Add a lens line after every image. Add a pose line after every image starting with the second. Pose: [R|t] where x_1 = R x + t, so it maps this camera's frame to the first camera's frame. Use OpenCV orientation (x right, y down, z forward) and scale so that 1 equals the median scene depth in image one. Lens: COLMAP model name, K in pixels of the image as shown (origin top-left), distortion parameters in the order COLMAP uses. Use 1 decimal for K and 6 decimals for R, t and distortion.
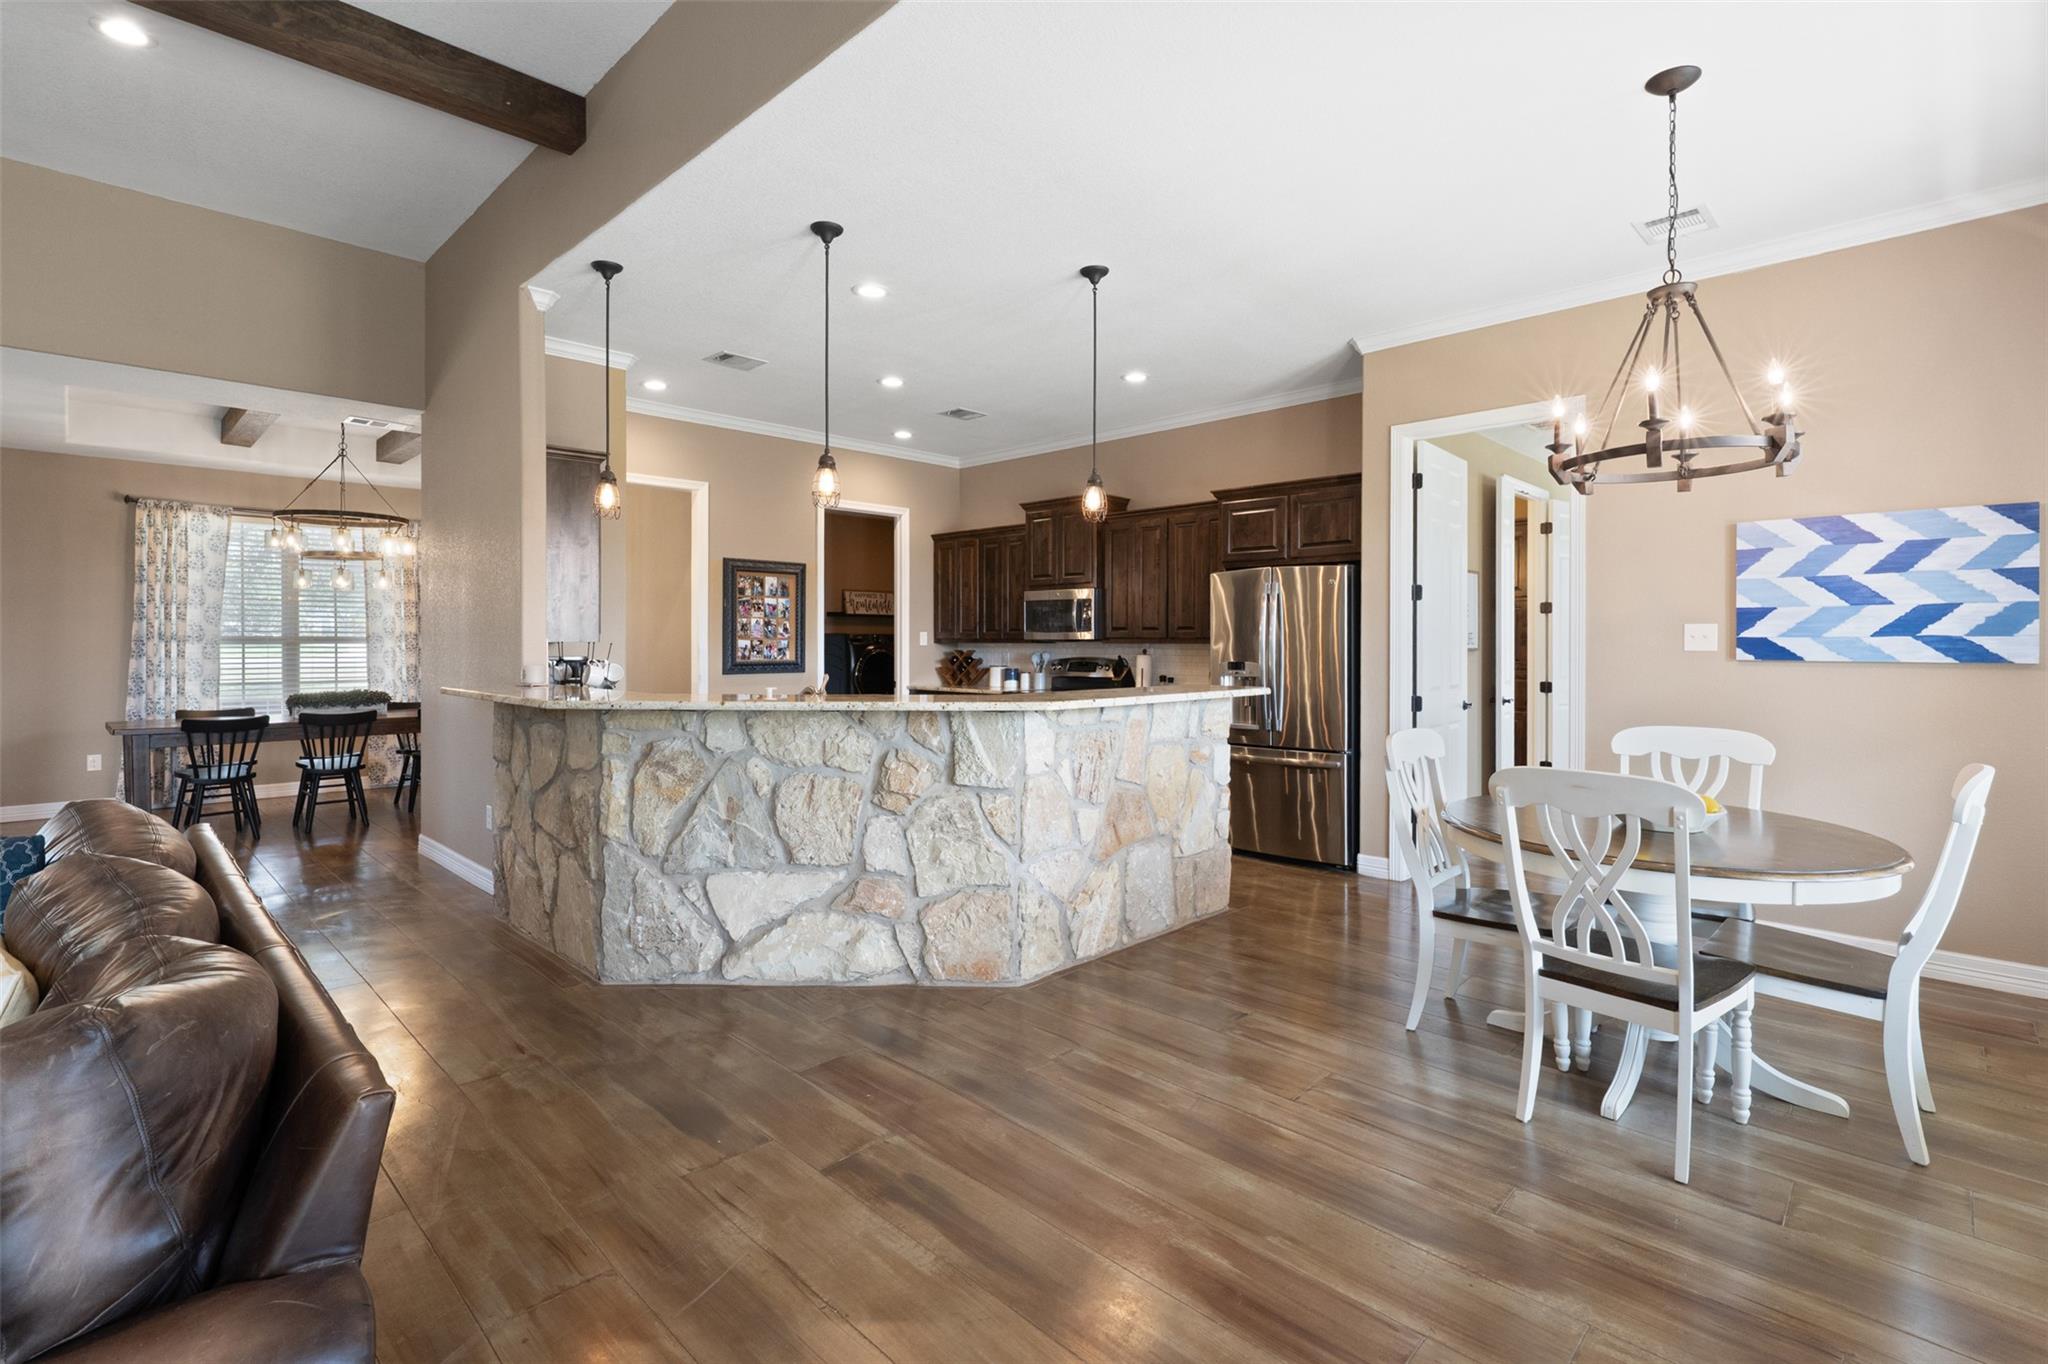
lens RADIAL K [[936.6, 0, 1033.4], [0, 936.6, 661.1], [0, 0, 1]] dist [-0.002788, -0.000784]
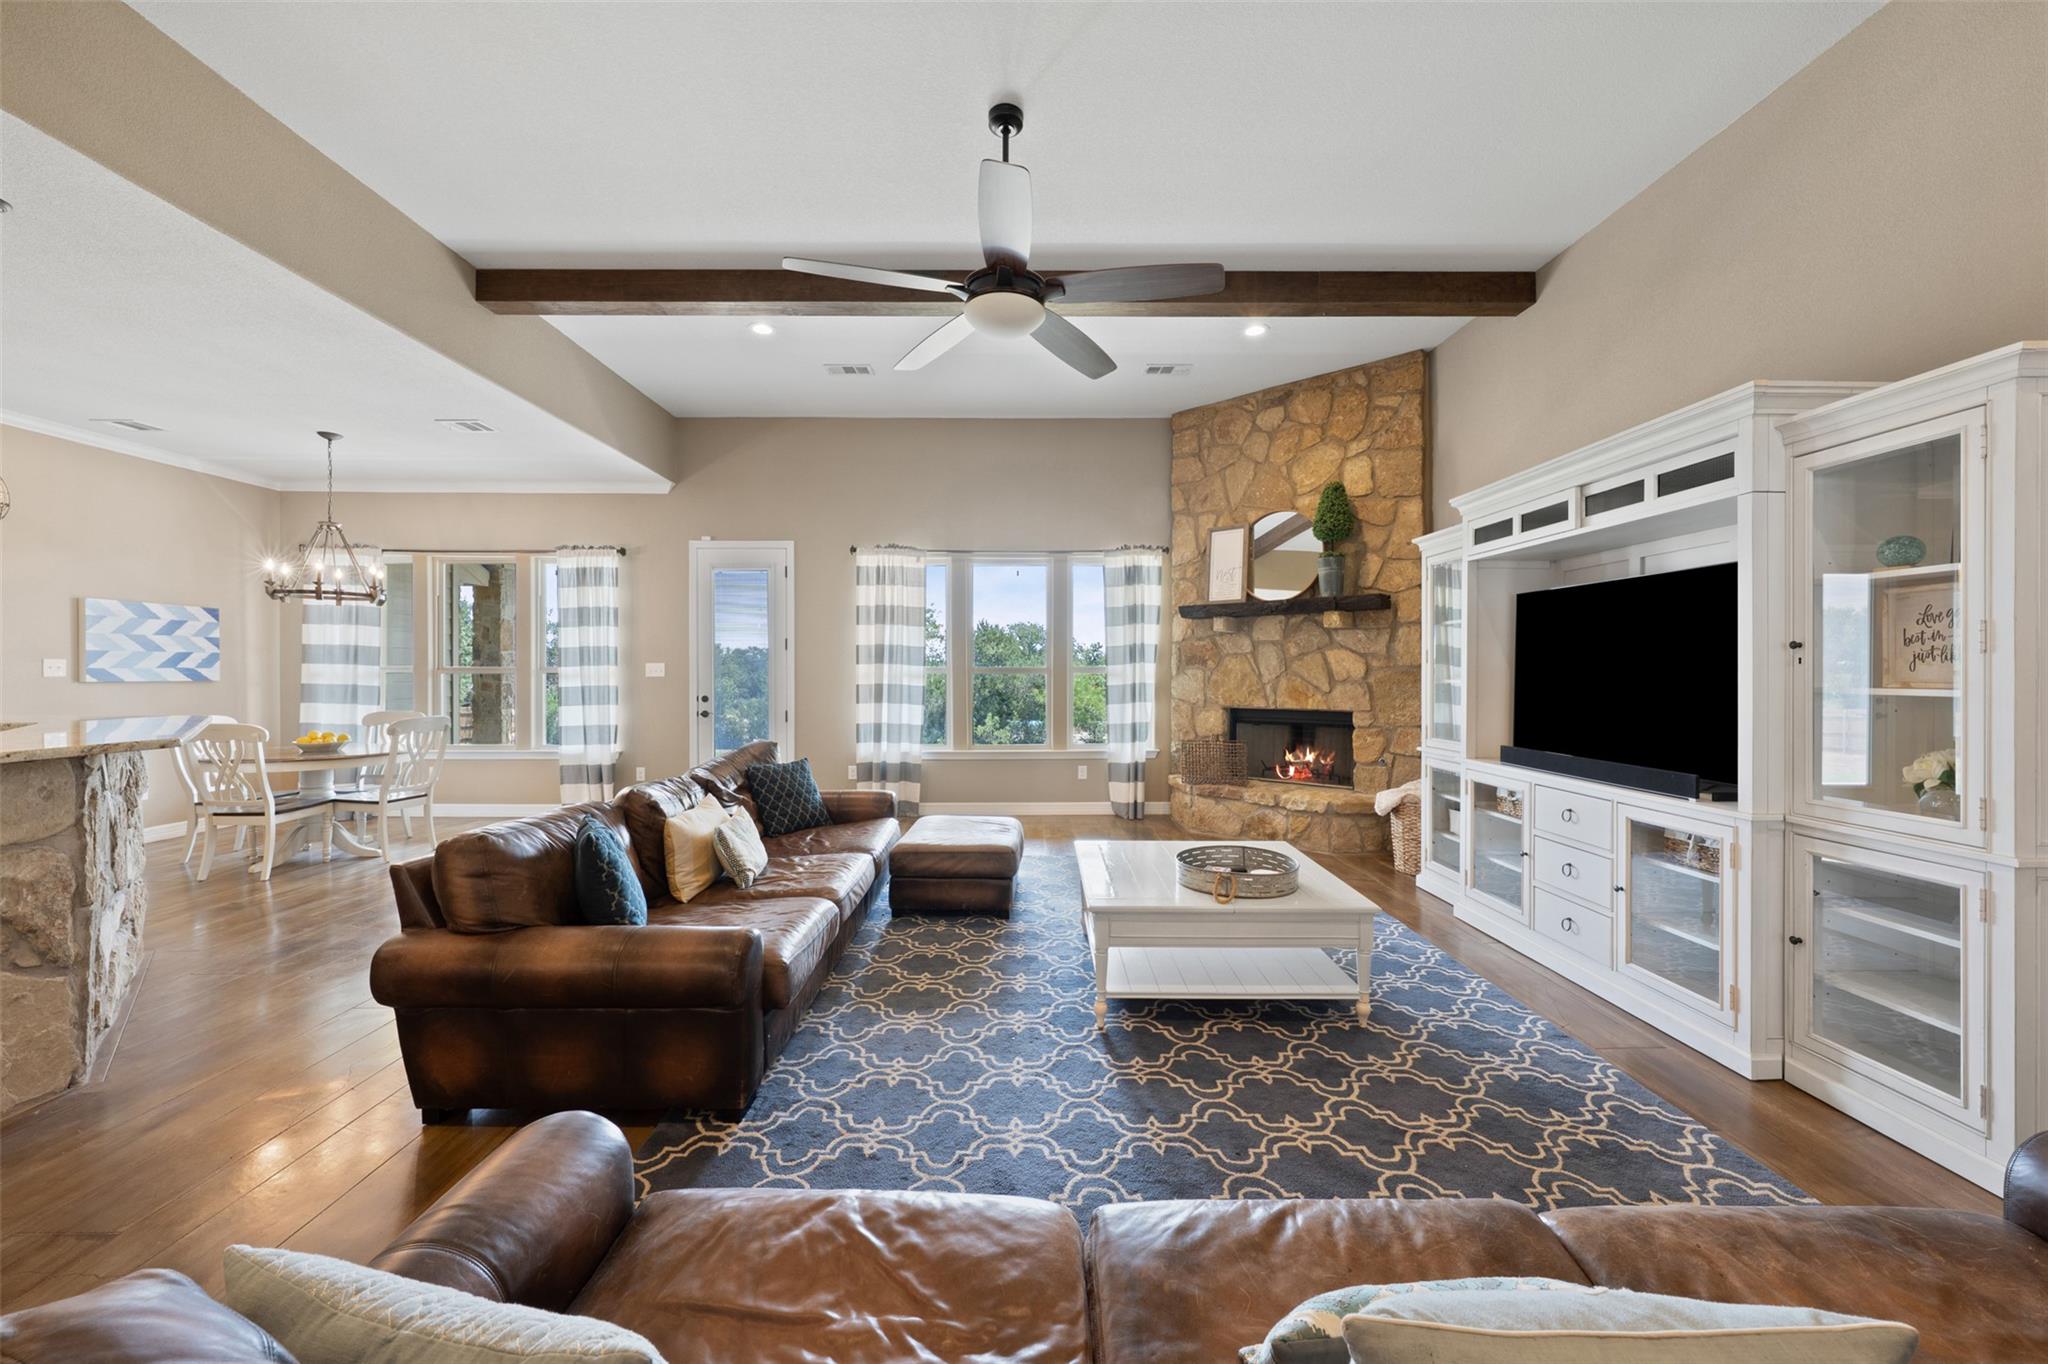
lens RADIAL K [[756.6, 0, 1021.0], [0, 756.6, 672.5], [0, 0, 1]] dist [-0.001321, -0.000141]
pose [[-0.704744, -0.002972, 0.709455, -0.759069], [0.012856, 0.999774, 0.016959, -0.010665], [-0.709345, 0.021073, -0.704546, 0.436612]]
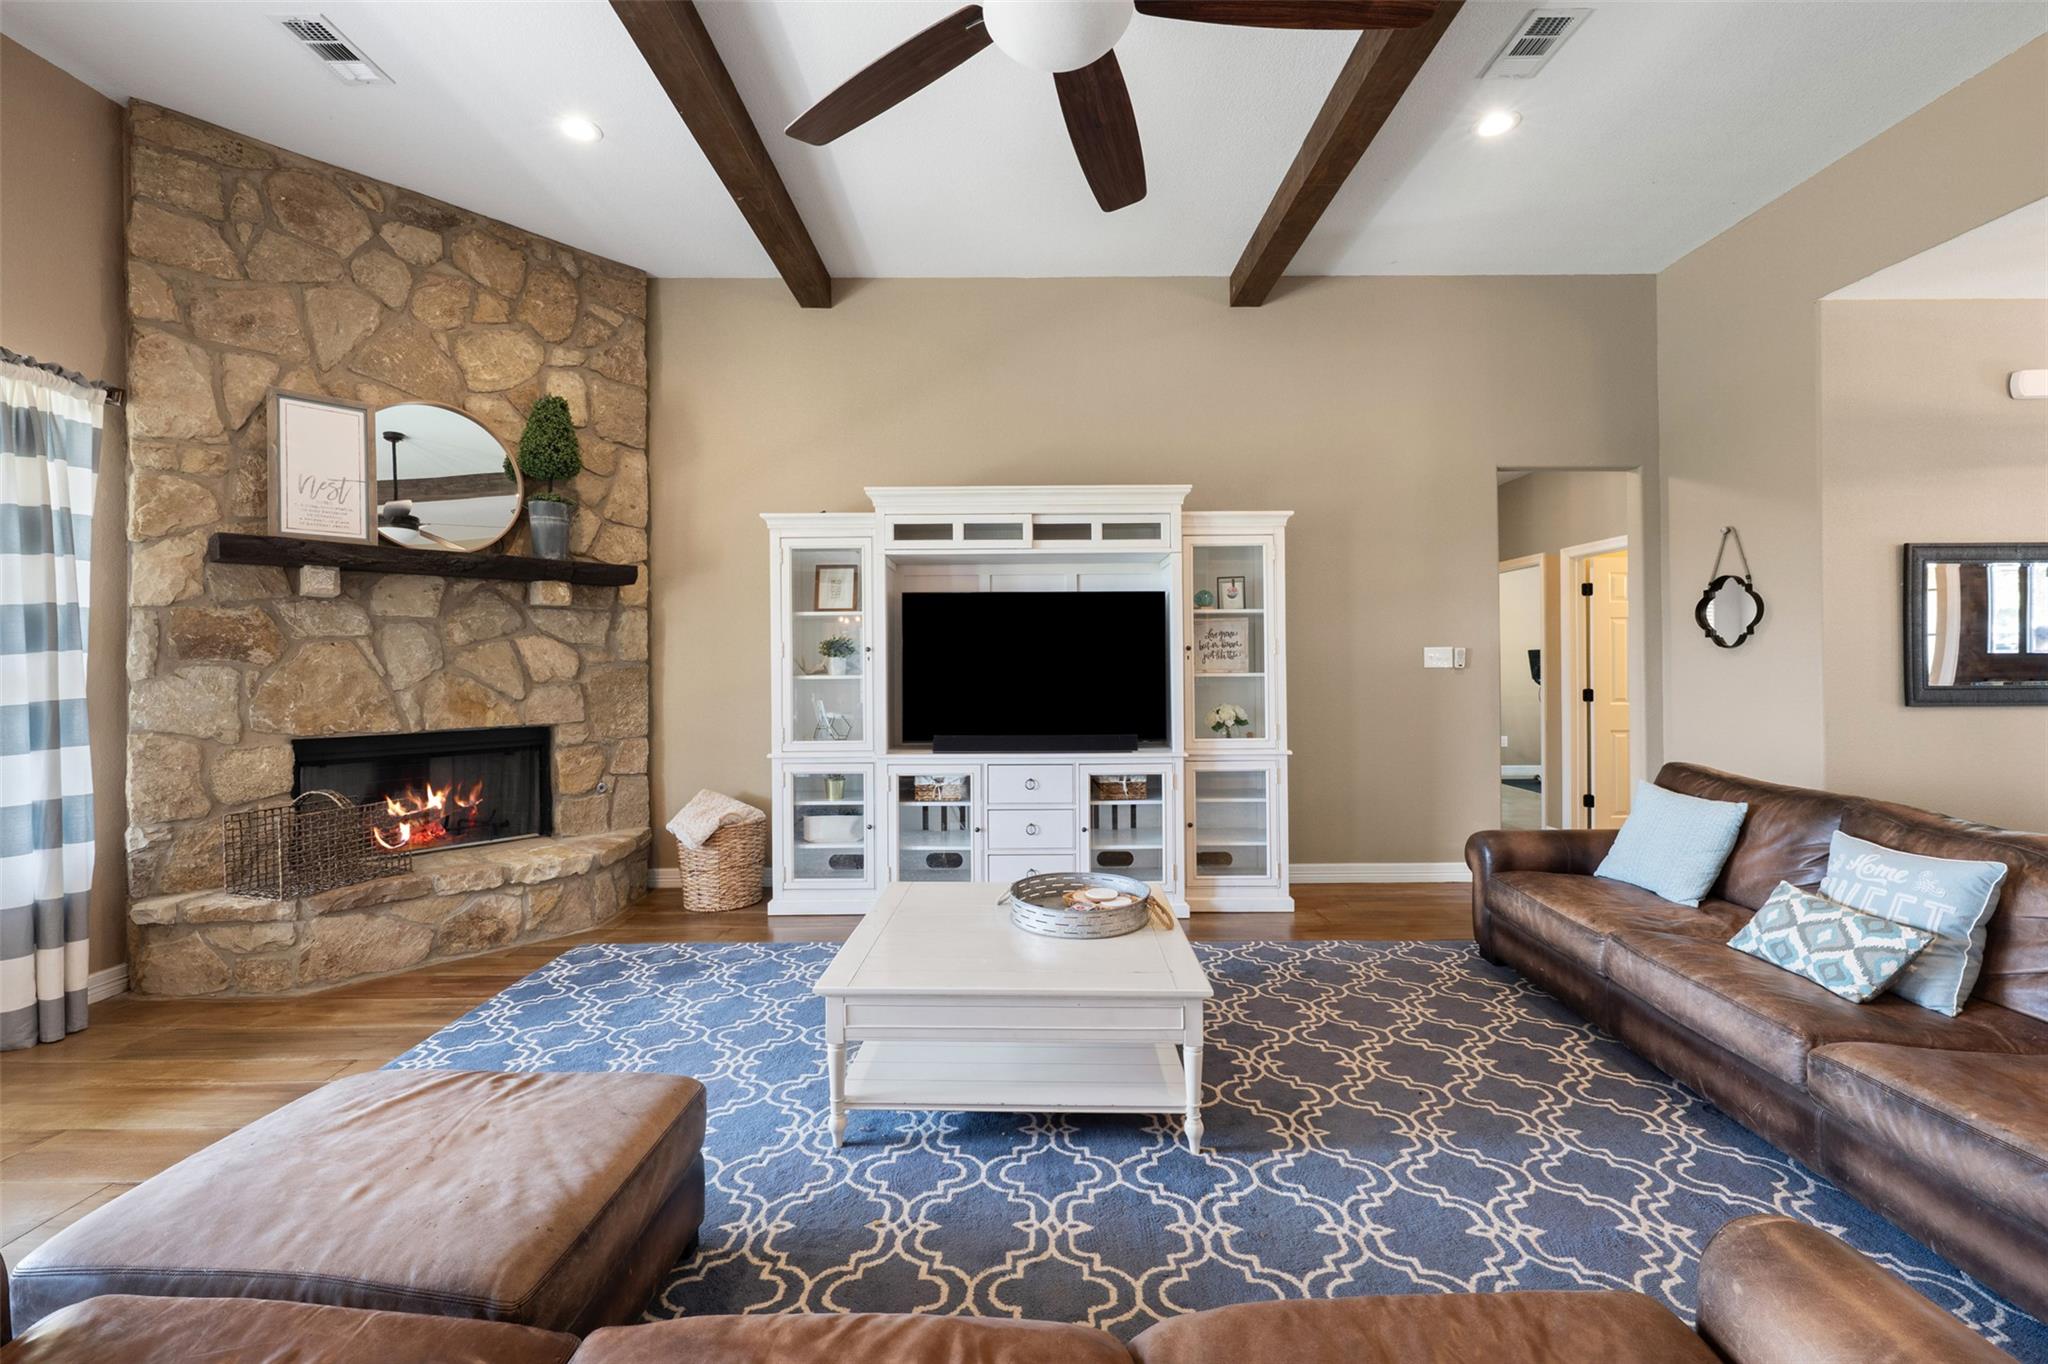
lens RADIAL K [[829.2, 0, 1021.4], [0, 829.2, 660.1], [0, 0, 1]] dist [-0.002613, 0.000250]
pose [[-0.714847, -0.000534, -0.699280, -0.253621], [-0.008445, 0.999933, 0.007869, -0.007821], [0.699229, 0.011531, -0.714804, 0.312656]]
